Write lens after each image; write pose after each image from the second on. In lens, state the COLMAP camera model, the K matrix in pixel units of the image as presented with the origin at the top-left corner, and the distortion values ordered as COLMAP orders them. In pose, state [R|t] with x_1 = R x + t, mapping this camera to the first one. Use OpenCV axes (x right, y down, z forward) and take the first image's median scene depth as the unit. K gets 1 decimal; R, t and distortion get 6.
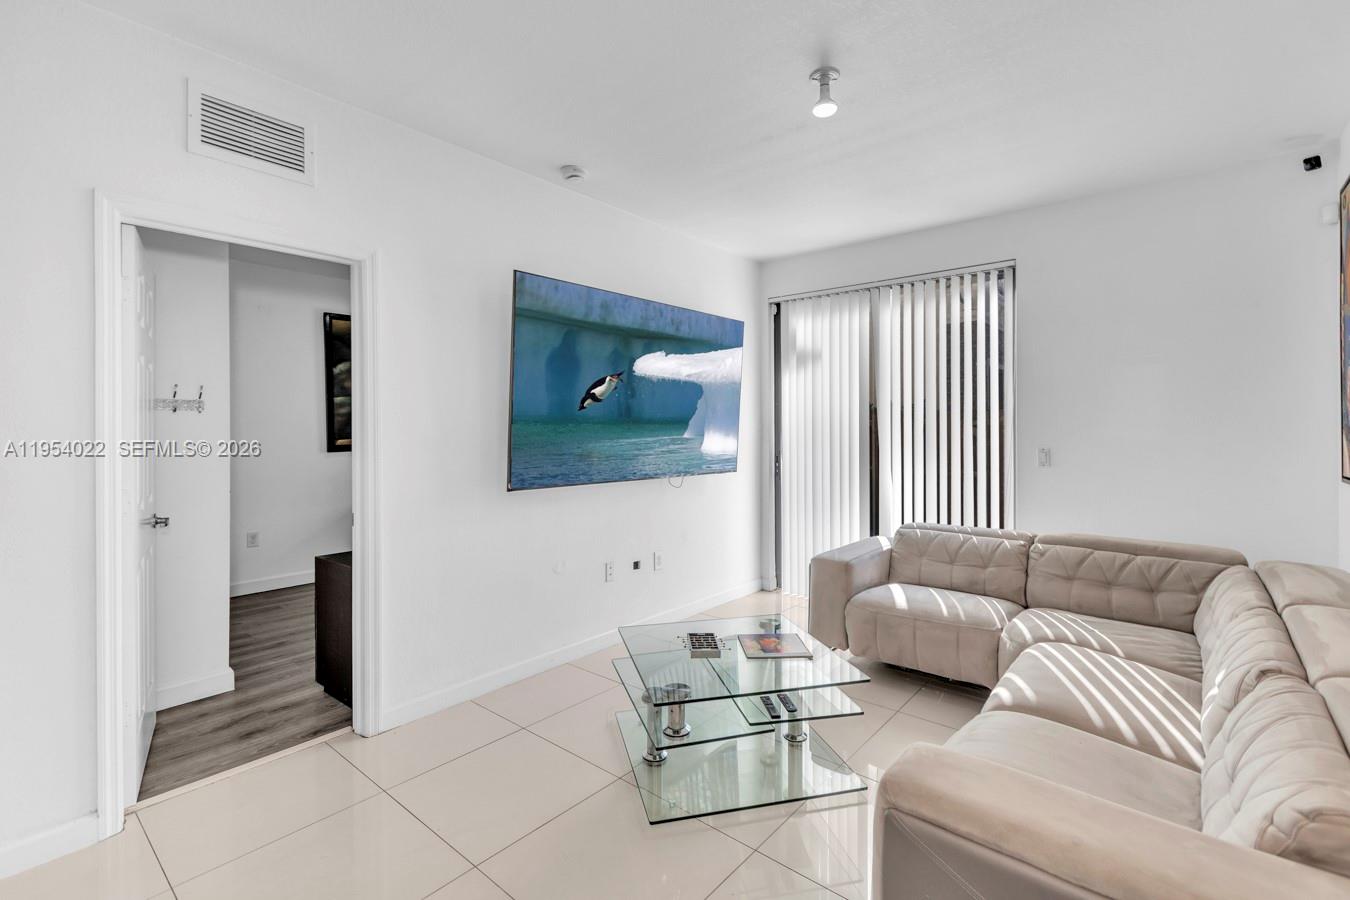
lens RADIAL K [[609.2, 0, 675.8], [0, 609.2, 427.1], [0, 0, 1]] dist [0.000829, 0.000620]
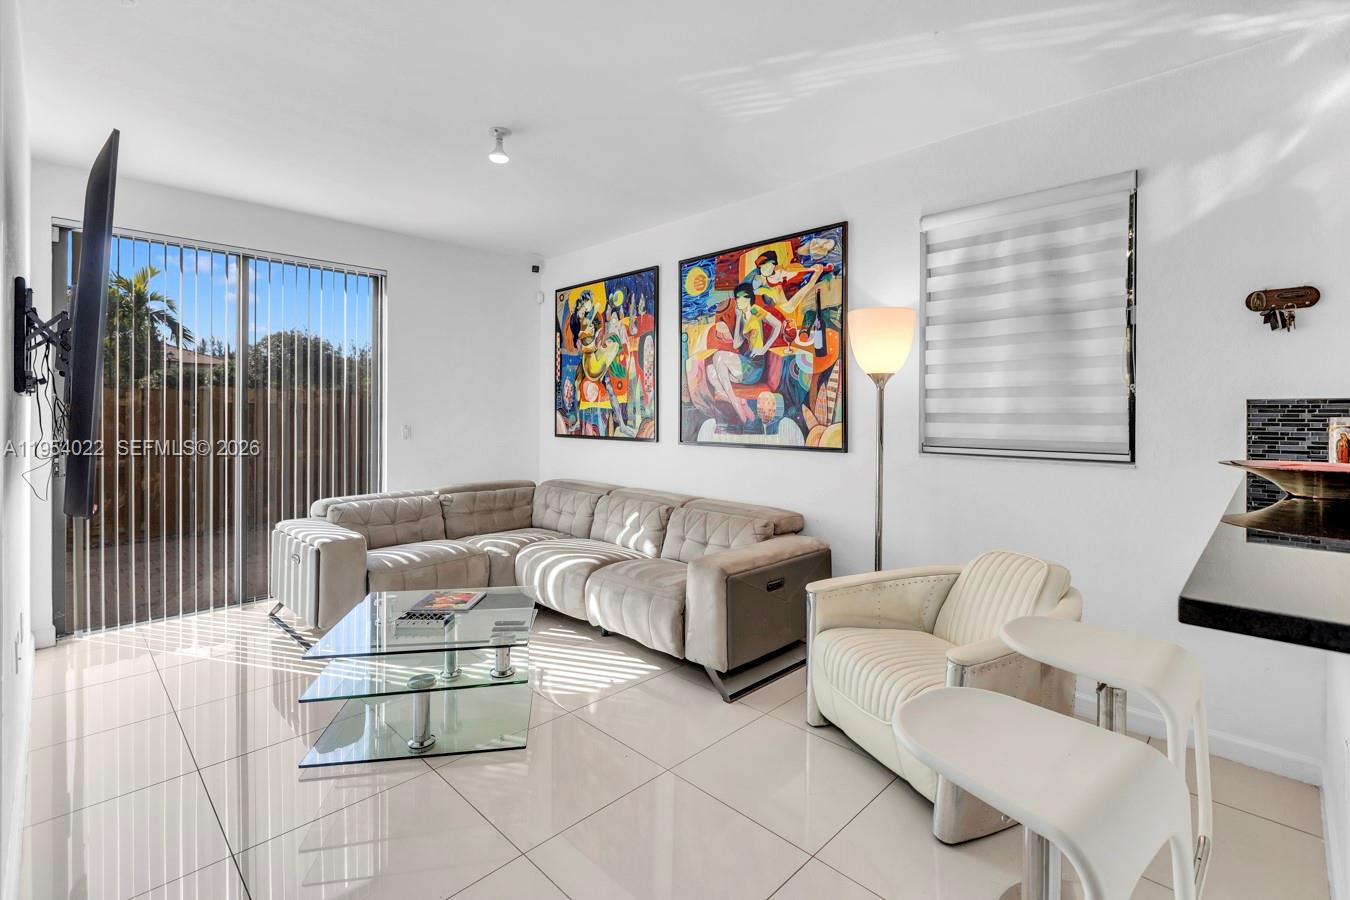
lens RADIAL K [[607.1, 0, 673.2], [0, 607.1, 421.4], [0, 0, 1]] dist [-0.001434, 0.000209]
pose [[0.085511, -0.016092, 0.996207, -0.793881], [-0.004547, 0.999853, 0.016541, 0.002997], [-0.996327, -0.005945, 0.085425, 0.421005]]
